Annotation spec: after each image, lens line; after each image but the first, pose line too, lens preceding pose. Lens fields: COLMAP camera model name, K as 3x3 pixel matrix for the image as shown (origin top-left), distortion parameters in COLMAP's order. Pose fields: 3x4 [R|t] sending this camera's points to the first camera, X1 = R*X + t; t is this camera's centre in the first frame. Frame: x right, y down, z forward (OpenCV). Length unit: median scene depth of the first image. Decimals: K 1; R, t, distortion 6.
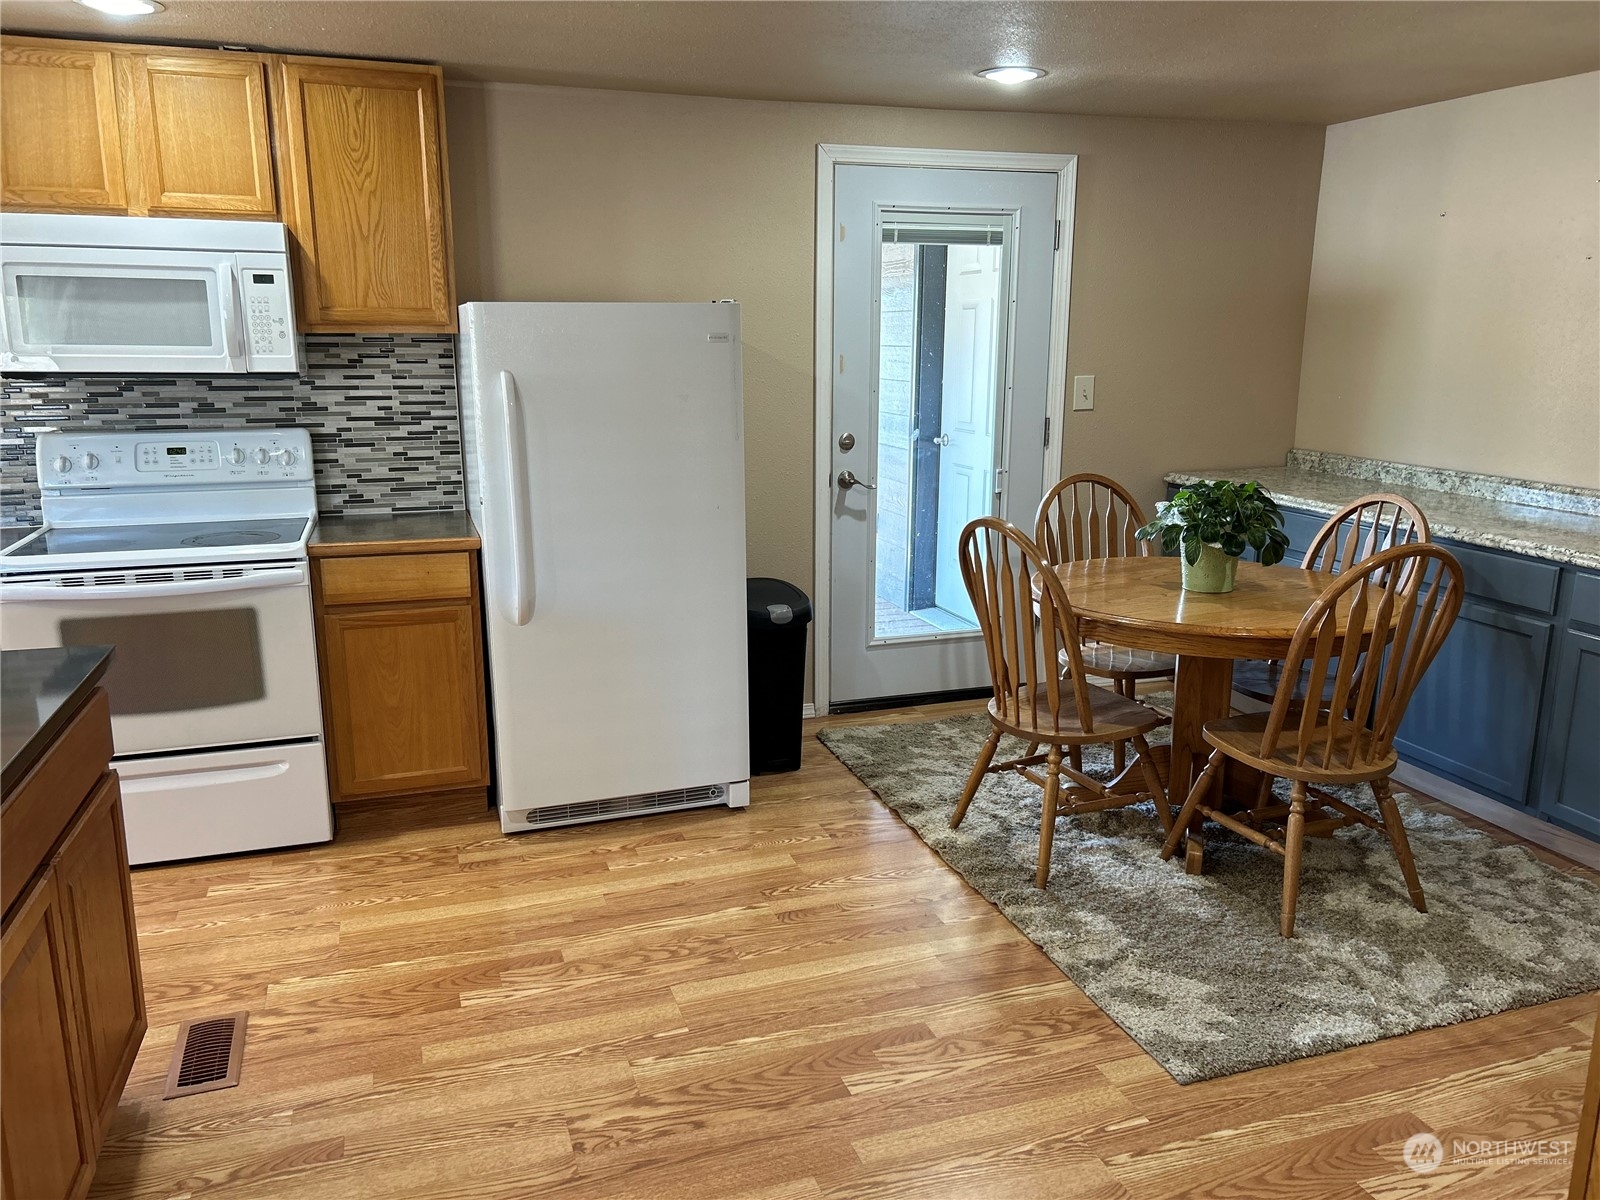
lens RADIAL K [[1202.9, 0, 791.6], [0, 1202.9, 609.0], [0, 0, 1]] dist [0.058572, -0.065941]
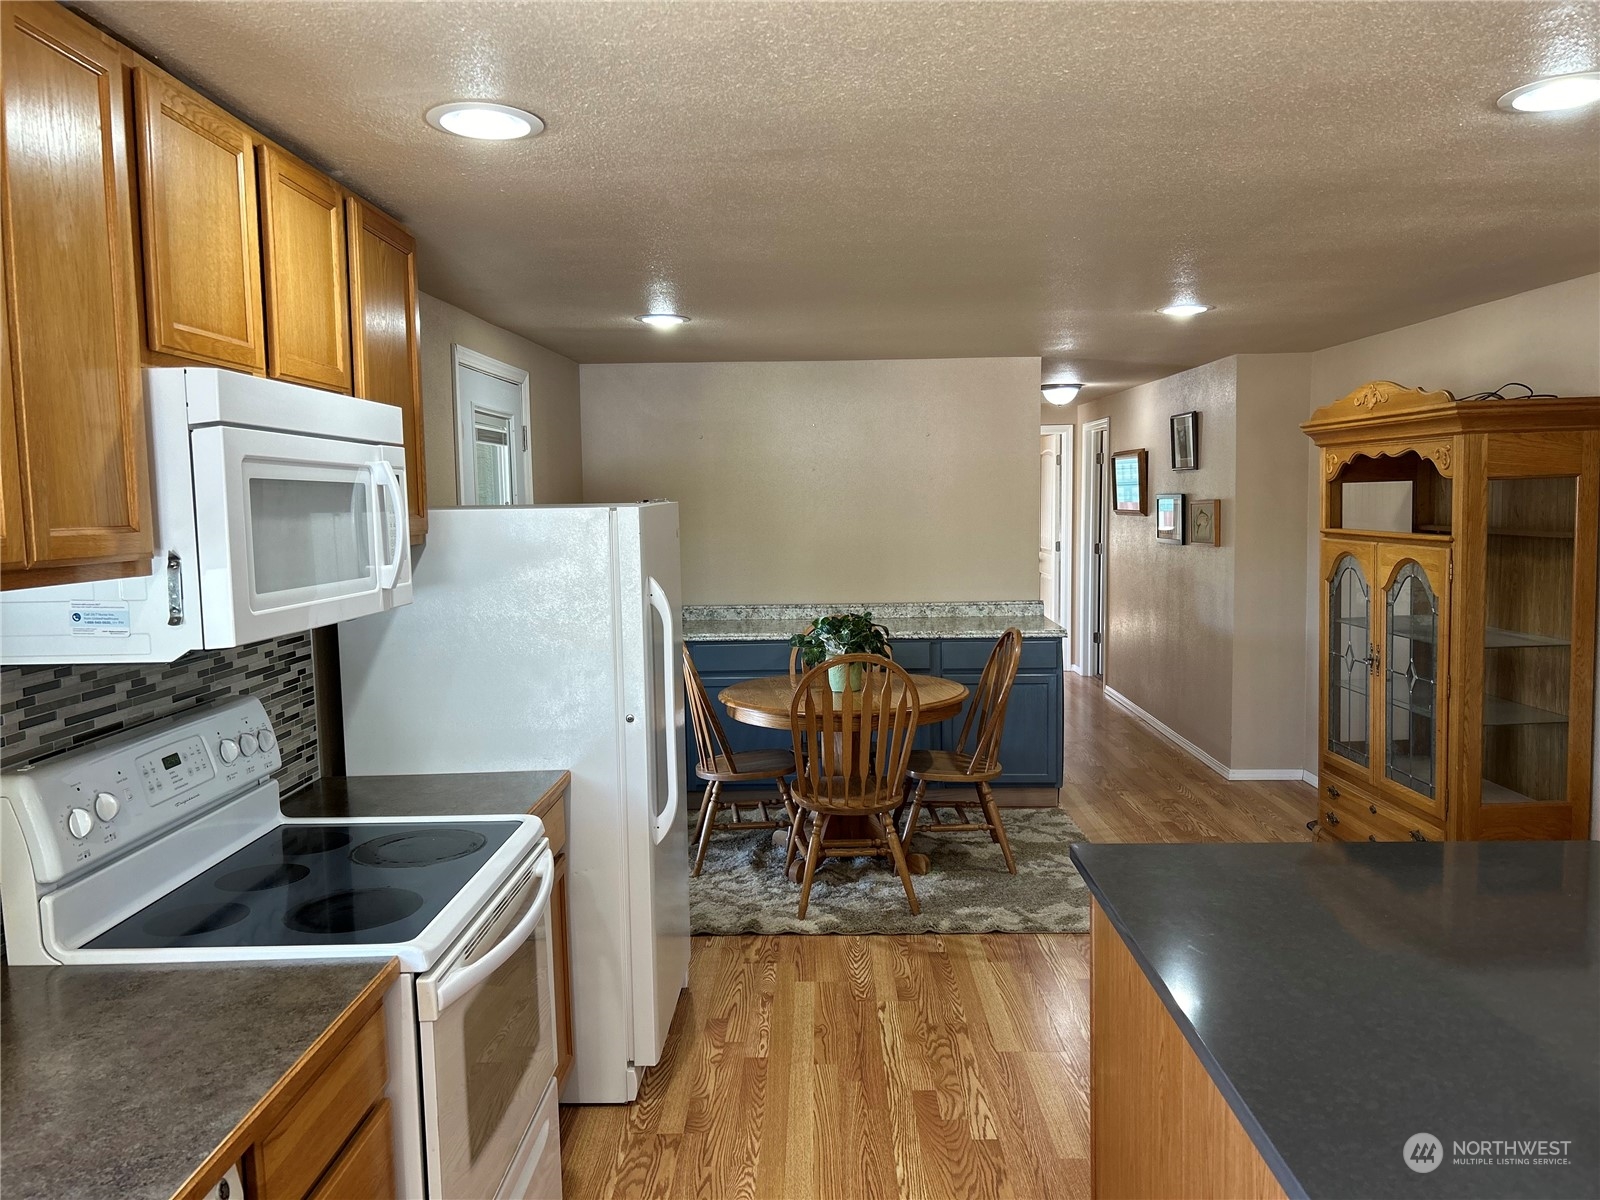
lens RADIAL K [[1202.9, 0, 786.9], [0, 1202.9, 591.1], [0, 0, 1]] dist [0.058572, -0.065941]
pose [[0.346409, -0.085189, 0.934208, -1.017826], [0.234183, 0.972191, 0.001816, -0.150894], [-0.908383, 0.218146, 0.356725, 0.528165]]
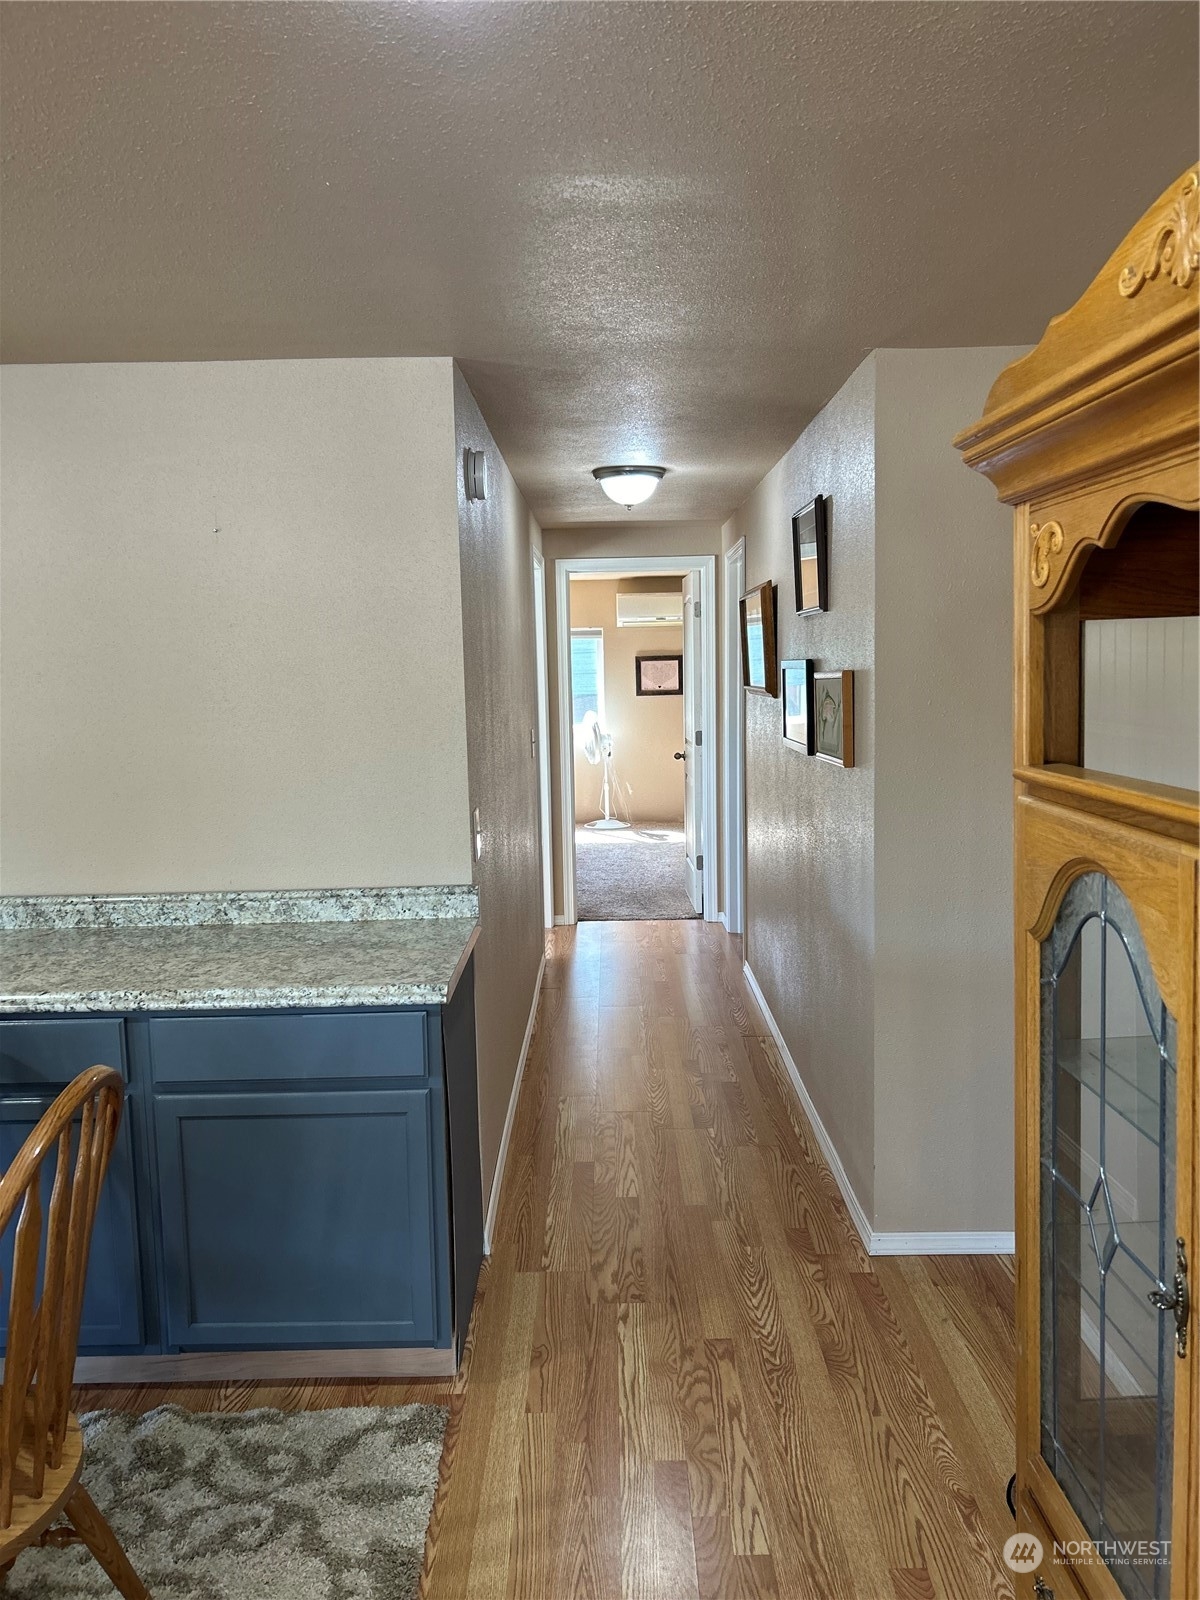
lens RADIAL K [[1202.9, 0, 600.2], [0, 1202.9, 799.5], [0, 0, 1]] dist [0.058572, -0.065941]
pose [[0.325125, -0.119661, 0.938070, 0.054650], [0.240149, 0.969891, 0.040488, -0.116742], [-0.914671, 0.212113, 0.344072, 0.441244]]
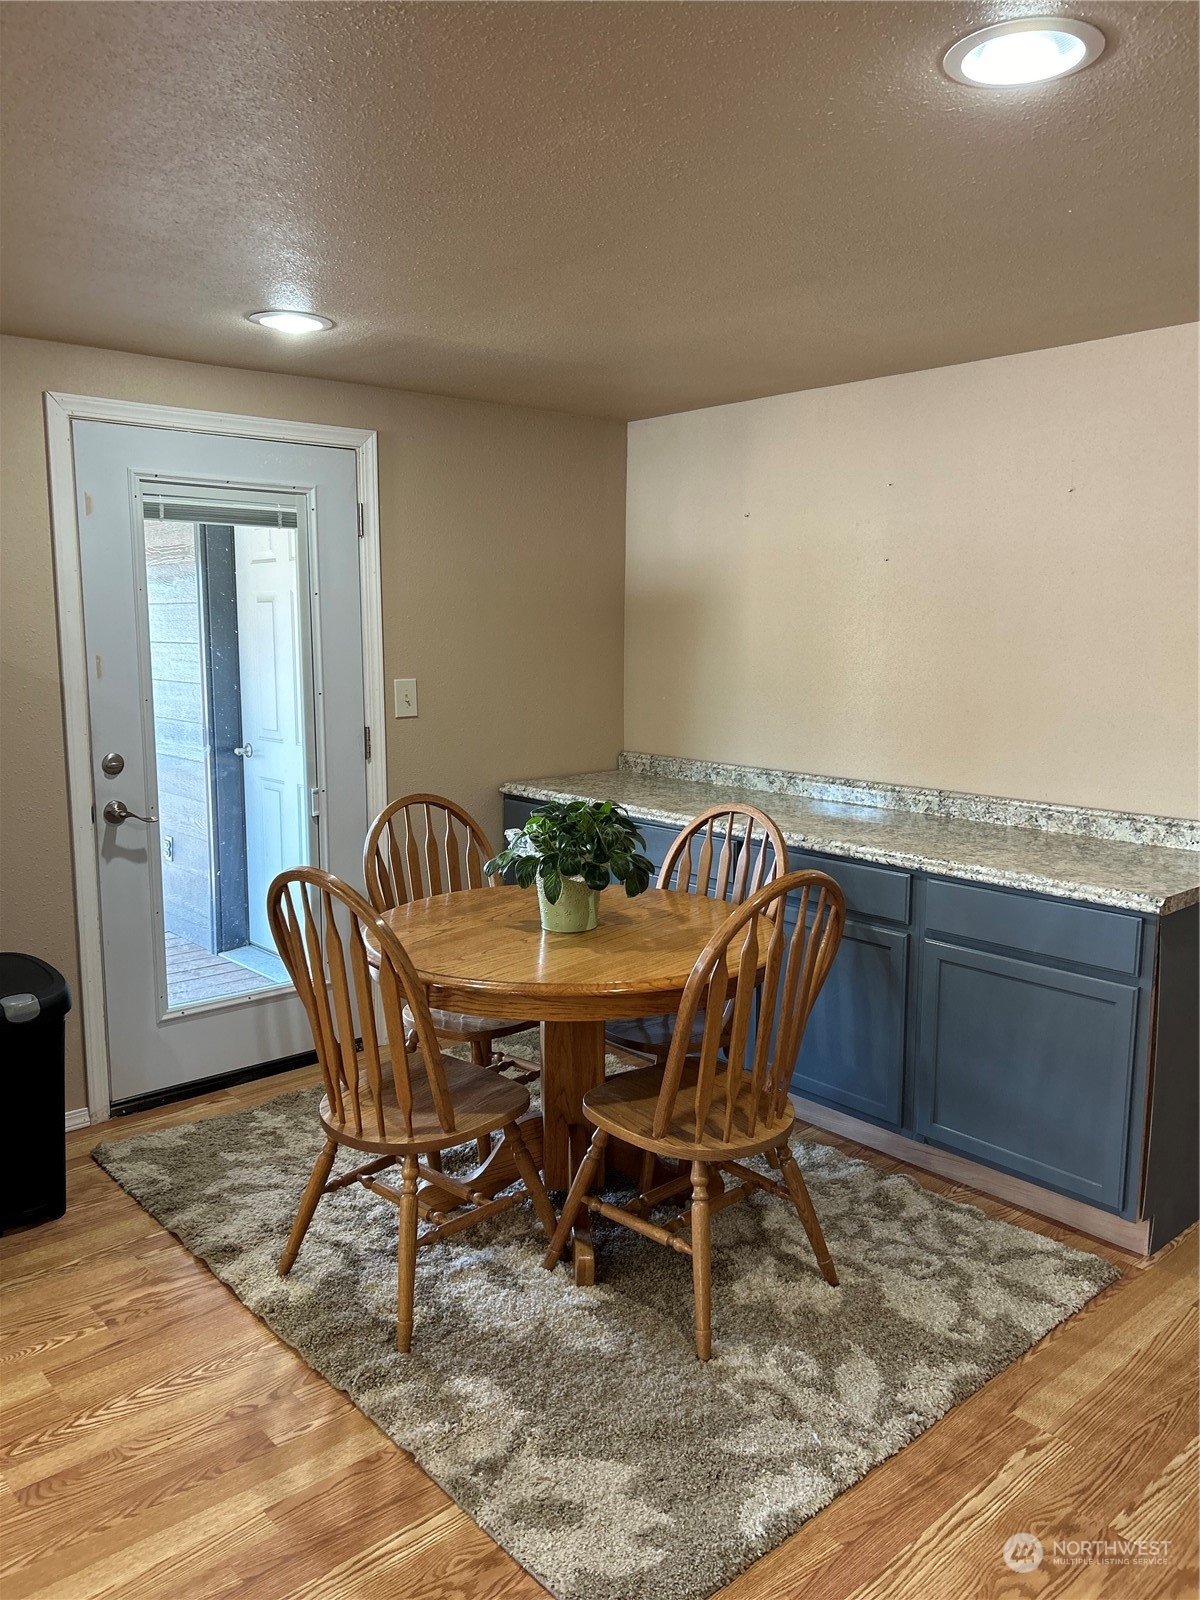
lens RADIAL K [[1202.9, 0, 593.6], [0, 1202.9, 798.7], [0, 0, 1]] dist [0.058572, -0.065941]
pose [[0.922039, -0.053011, 0.383449, 0.039071], [0.085471, 0.994010, -0.068105, -0.047795], [-0.377542, 0.095569, 0.921047, 0.205706]]
